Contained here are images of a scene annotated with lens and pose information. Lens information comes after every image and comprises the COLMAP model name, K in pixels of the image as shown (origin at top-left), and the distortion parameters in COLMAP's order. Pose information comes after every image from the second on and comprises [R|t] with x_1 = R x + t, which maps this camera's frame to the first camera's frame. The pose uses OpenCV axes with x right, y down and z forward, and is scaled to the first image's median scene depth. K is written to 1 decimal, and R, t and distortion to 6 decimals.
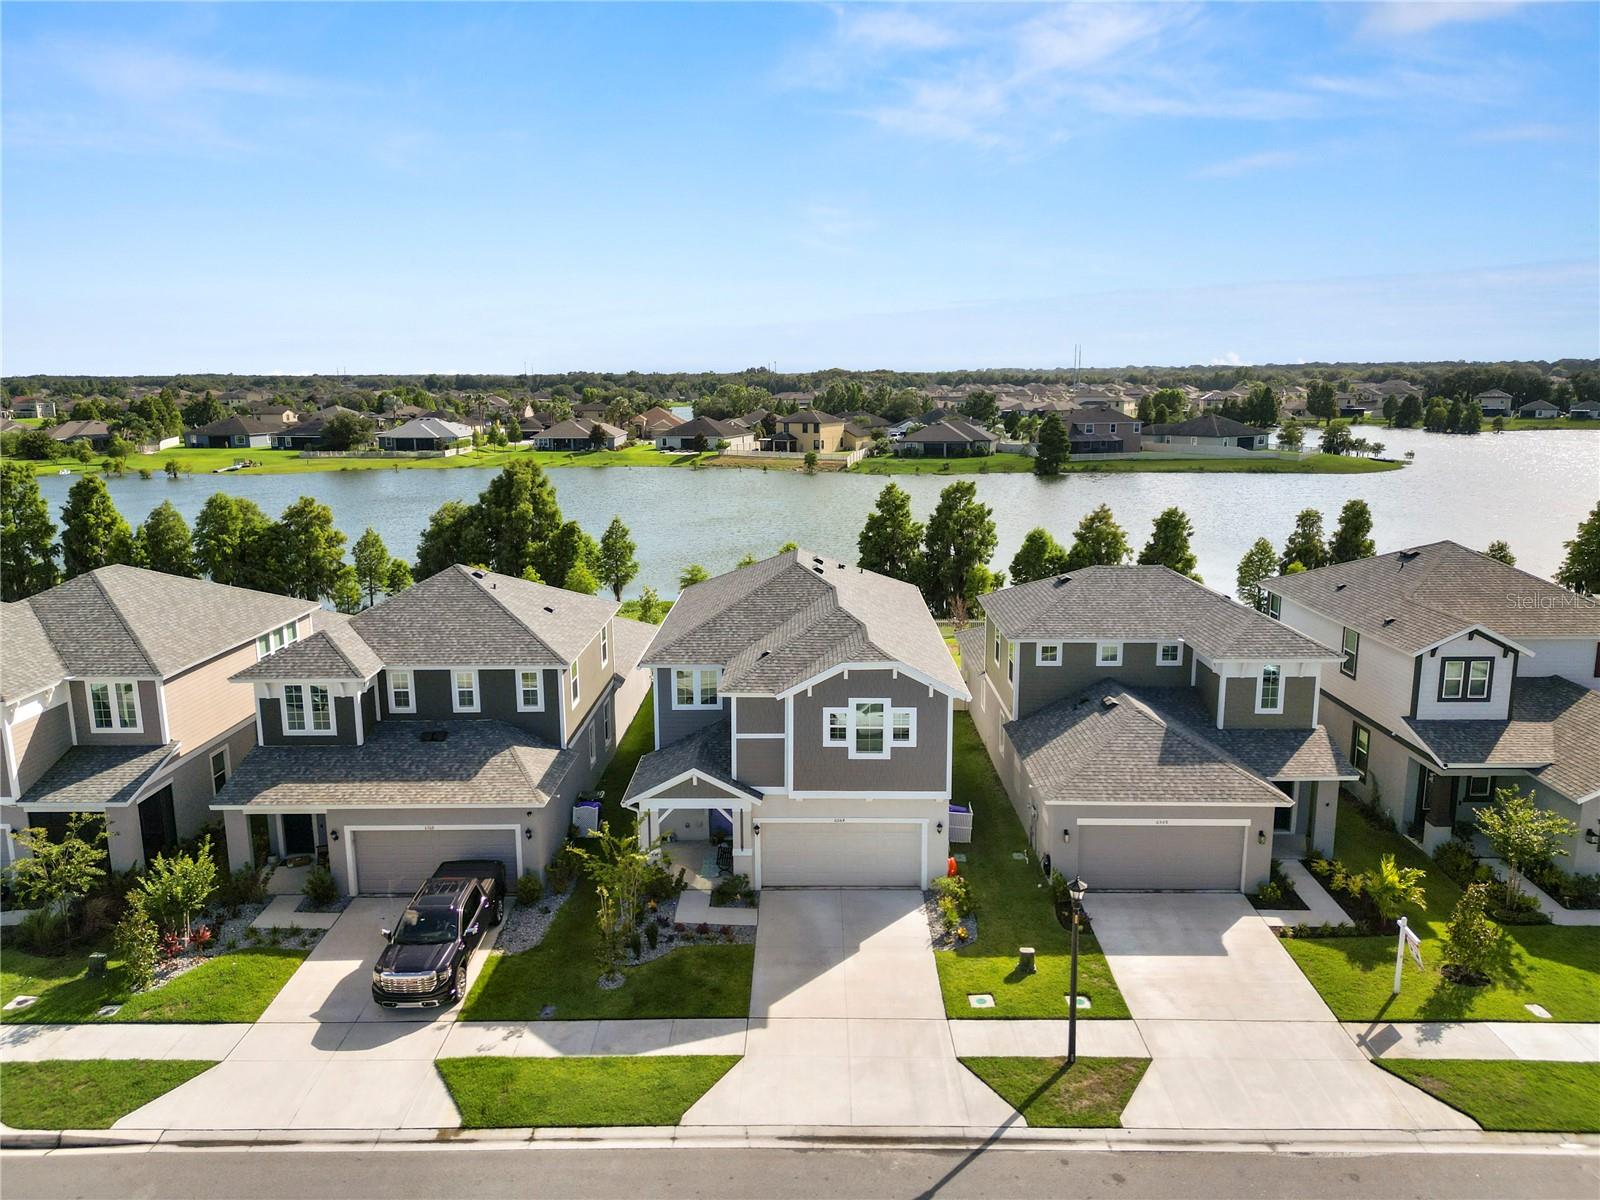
lens RADIAL K [[1098.0, 0, 800.0], [0, 1098.0, 600.0], [0, 0, 1]] dist [0.088841, -0.200031]
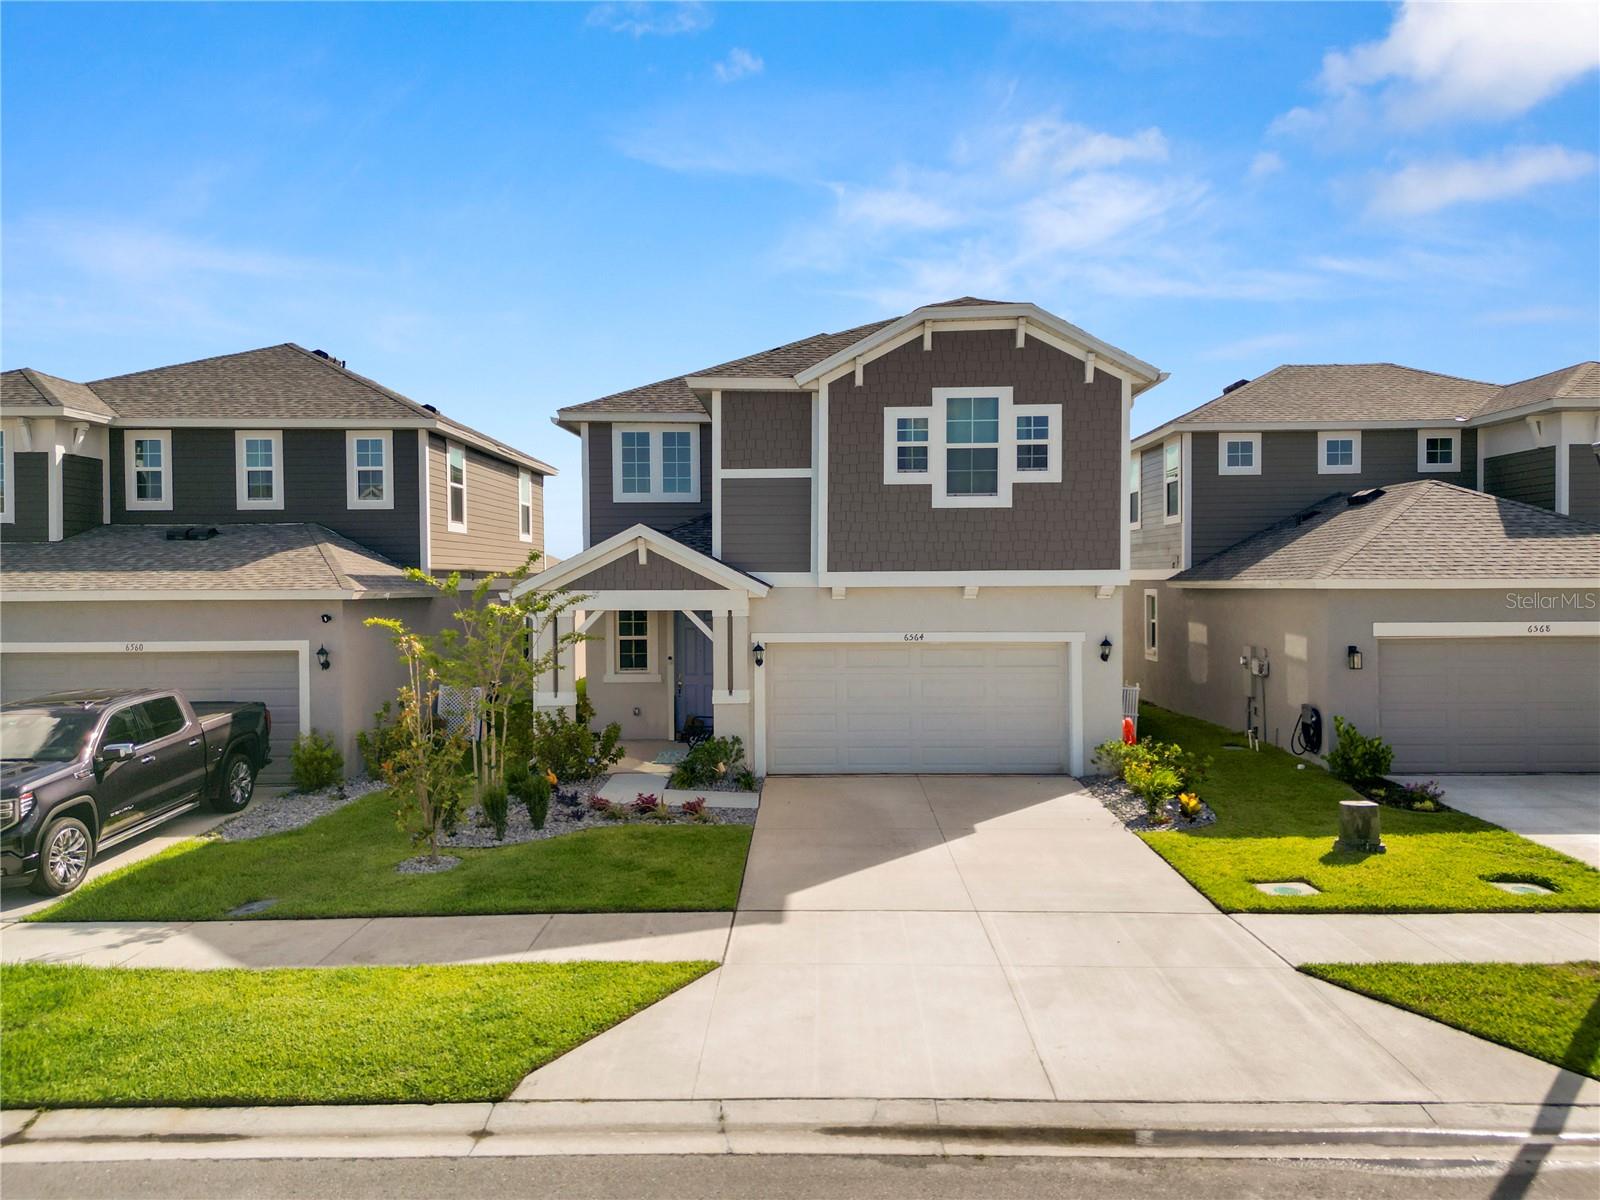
lens RADIAL K [[1119.6, 0, 800.0], [0, 1119.6, 600.0], [0, 0, 1]] dist [0.059565, -0.059705]
pose [[0.999995, 0.000090, -0.003041, -0.018158], [-0.000611, 0.985158, -0.171648, 0.282122], [0.002980, 0.171649, 0.985154, 0.478077]]
